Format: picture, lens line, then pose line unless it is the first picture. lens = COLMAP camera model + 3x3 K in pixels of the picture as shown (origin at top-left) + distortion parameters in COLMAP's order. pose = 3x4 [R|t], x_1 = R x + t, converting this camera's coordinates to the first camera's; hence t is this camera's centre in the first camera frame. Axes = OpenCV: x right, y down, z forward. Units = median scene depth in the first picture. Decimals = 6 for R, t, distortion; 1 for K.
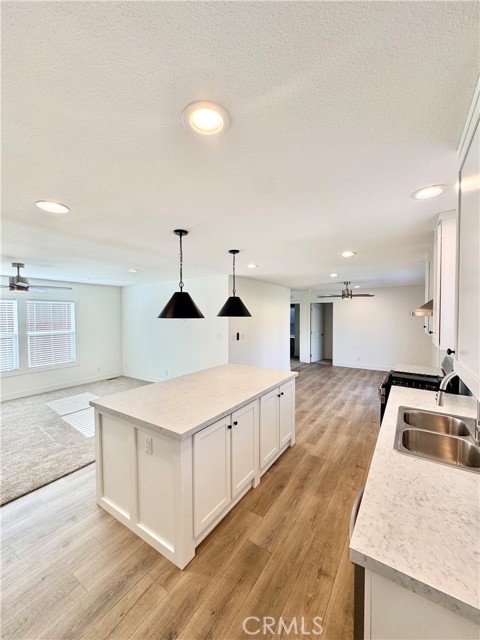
lens RADIAL K [[255.1, 0, 241.3], [0, 255.1, 319.1], [0, 0, 1]] dist [0.001755, 0.000495]
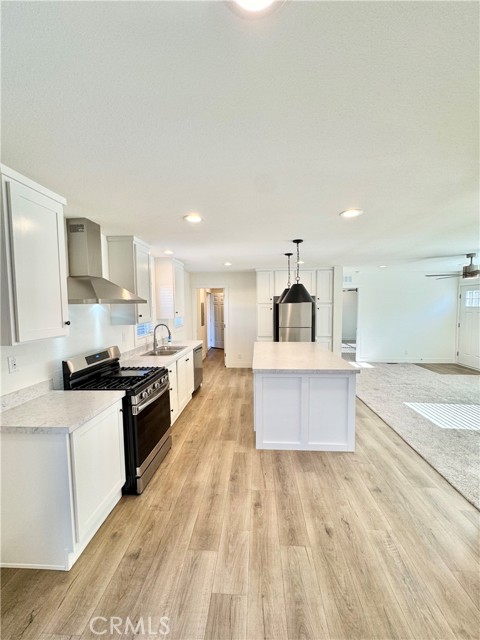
lens RADIAL K [[255.1, 0, 240.2], [0, 255.1, 321.4], [0, 0, 1]] dist [0.001755, 0.000495]
pose [[-0.869919, 0.047696, -0.490883, 0.726149], [0.009384, 0.996733, 0.080215, -0.022637], [0.493106, 0.065174, -0.867525, 1.864432]]
